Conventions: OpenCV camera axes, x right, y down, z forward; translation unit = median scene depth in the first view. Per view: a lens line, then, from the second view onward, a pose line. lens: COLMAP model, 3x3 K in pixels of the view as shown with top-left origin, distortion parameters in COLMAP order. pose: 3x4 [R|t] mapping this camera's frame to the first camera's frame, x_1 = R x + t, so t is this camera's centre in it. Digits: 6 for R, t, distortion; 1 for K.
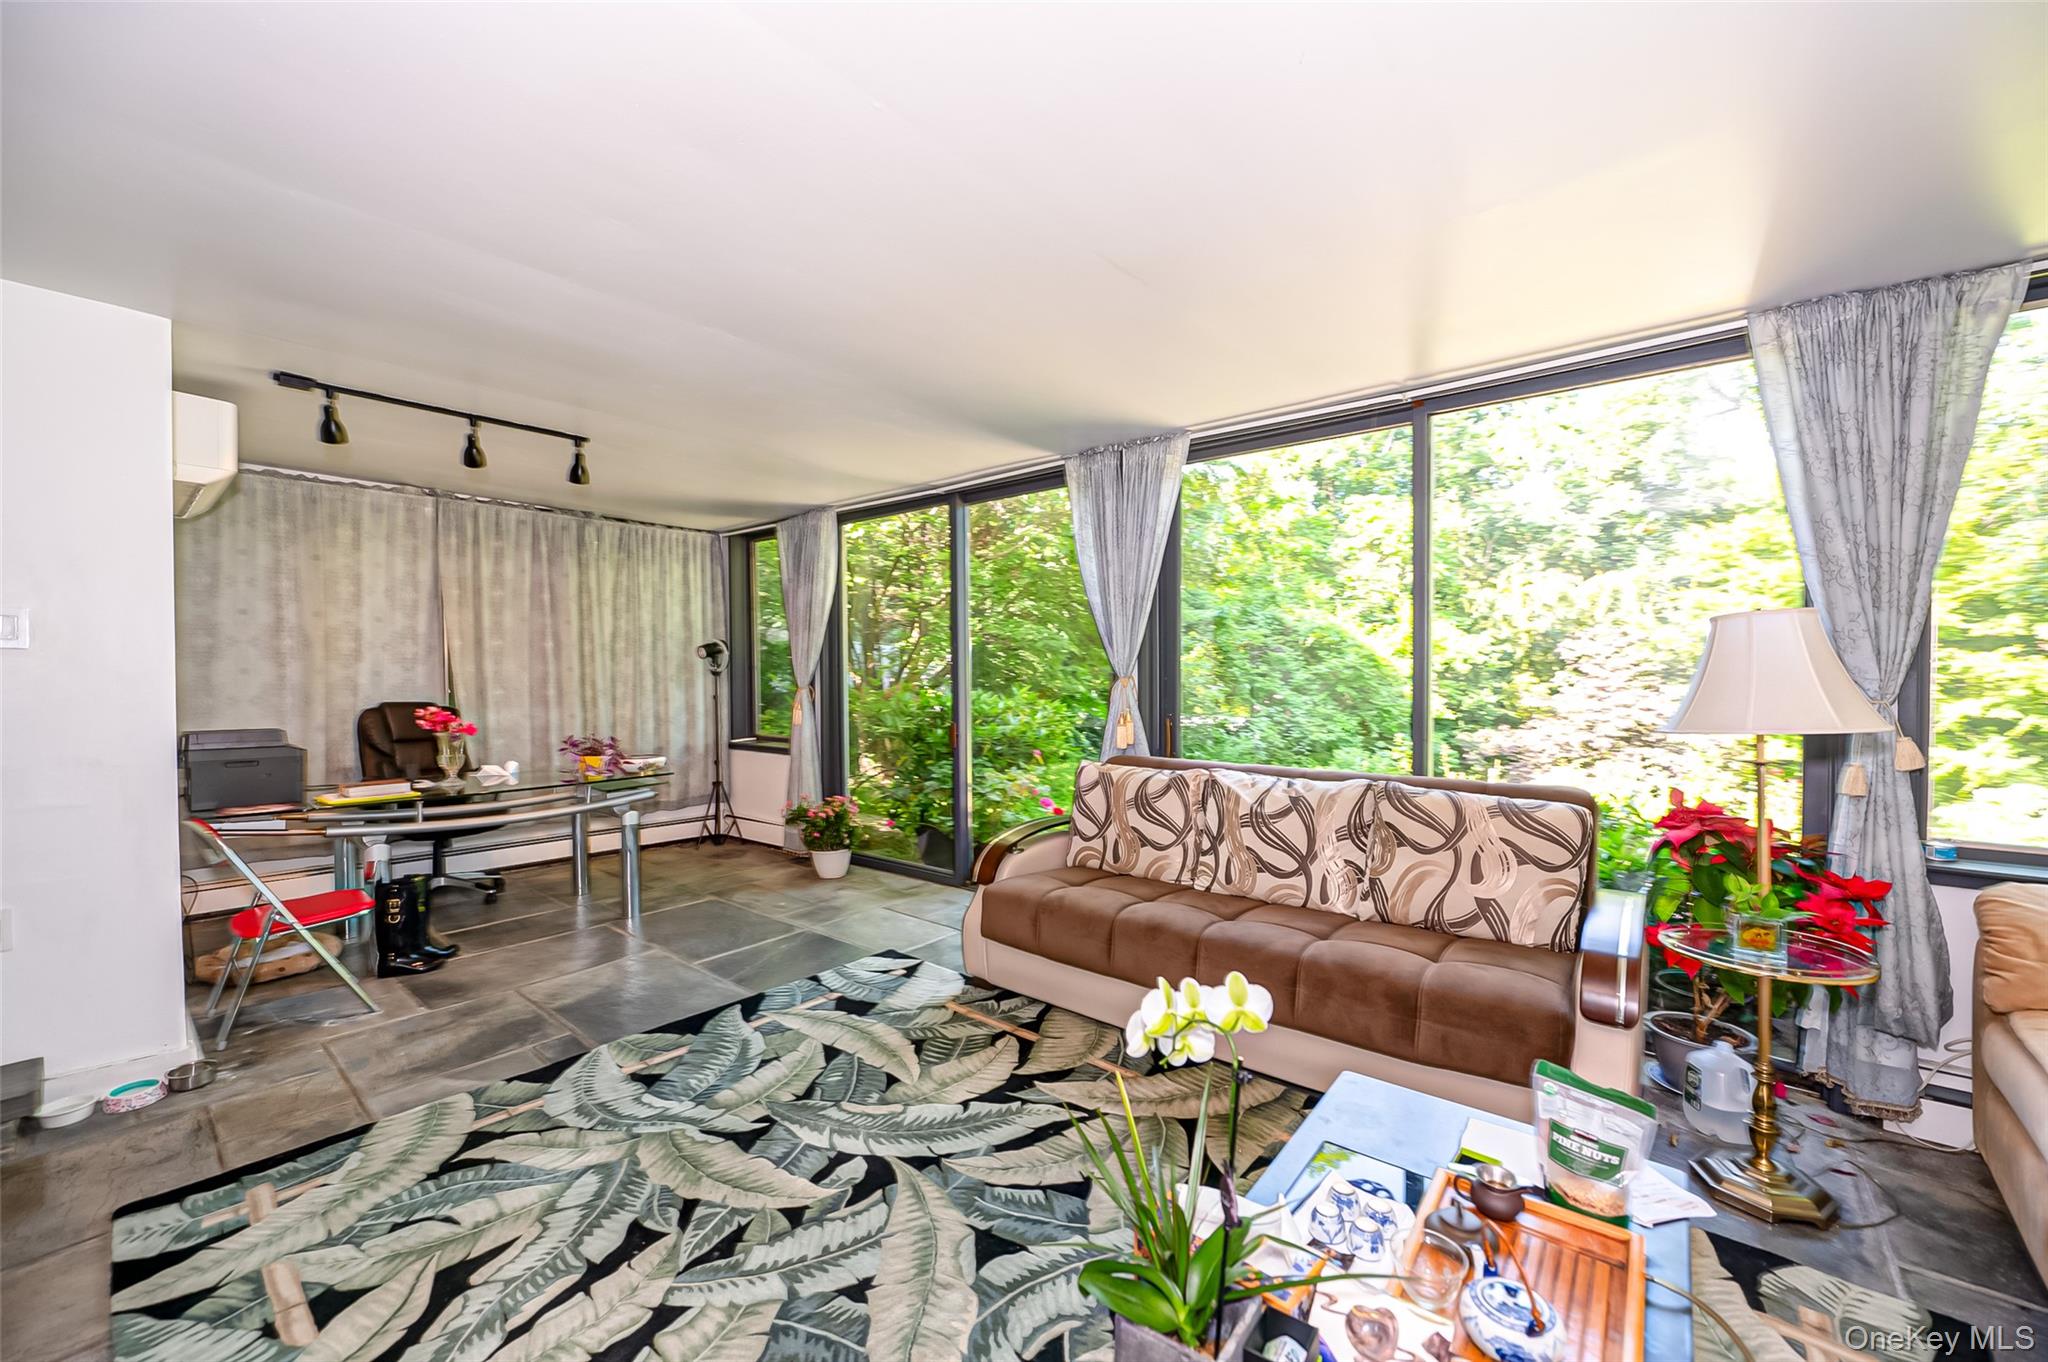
lens RADIAL K [[805.8, 0, 1025.9], [0, 805.8, 691.2], [0, 0, 1]] dist [-0.009316, -0.000380]
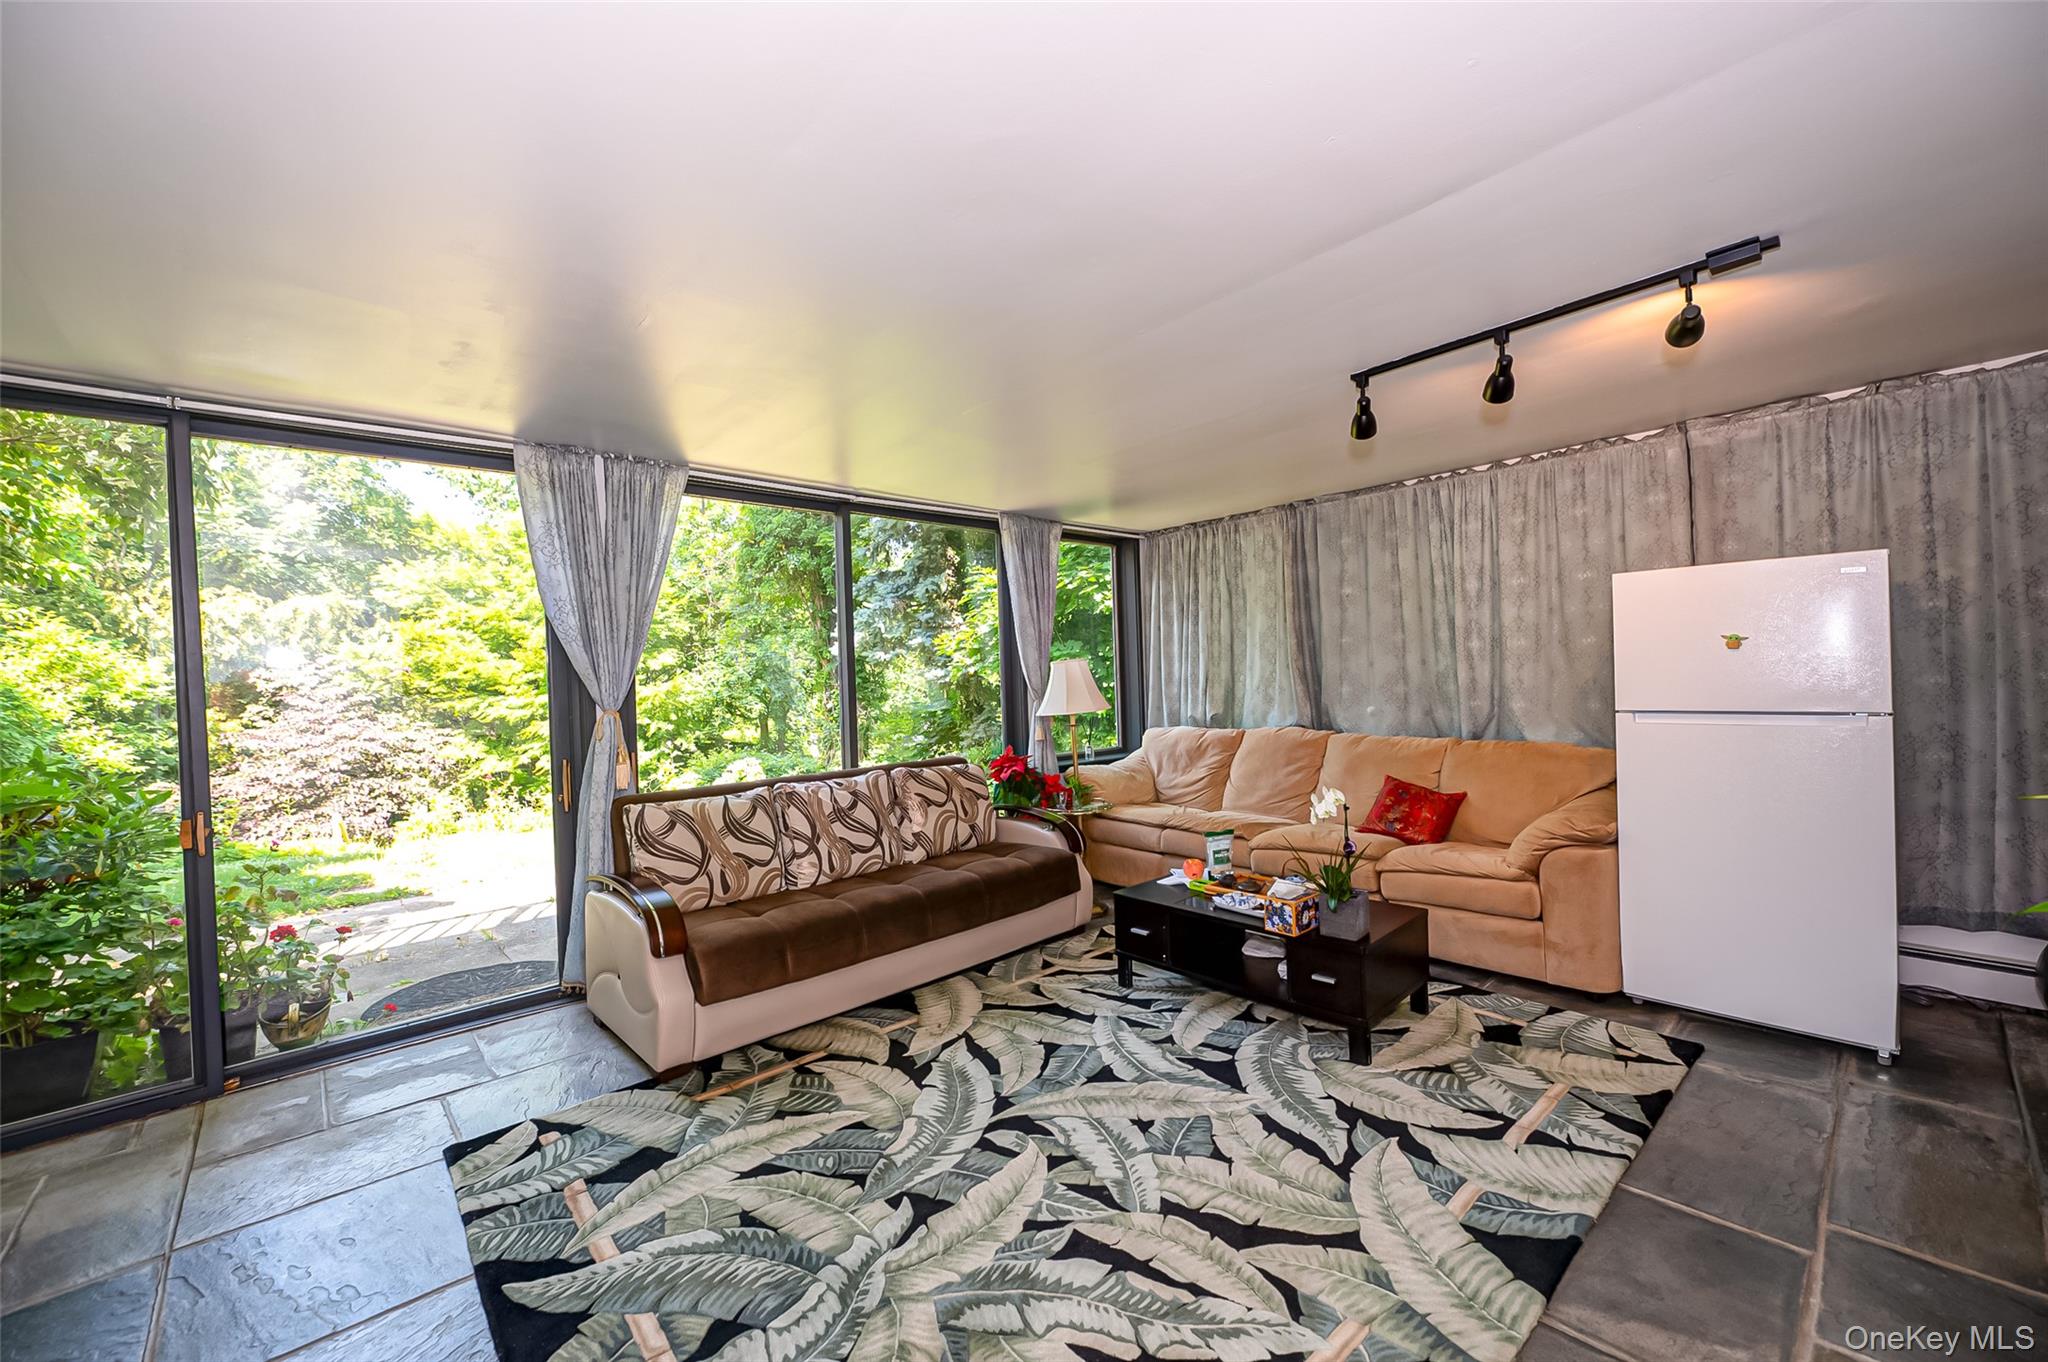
lens RADIAL K [[805.8, 0, 1033.8], [0, 805.8, 689.6], [0, 0, 1]] dist [-0.009316, -0.000380]
pose [[0.128594, -0.021318, 0.991468, -0.935463], [0.059669, 0.998124, 0.013722, -0.033434], [-0.989901, 0.057395, 0.129625, 0.548662]]
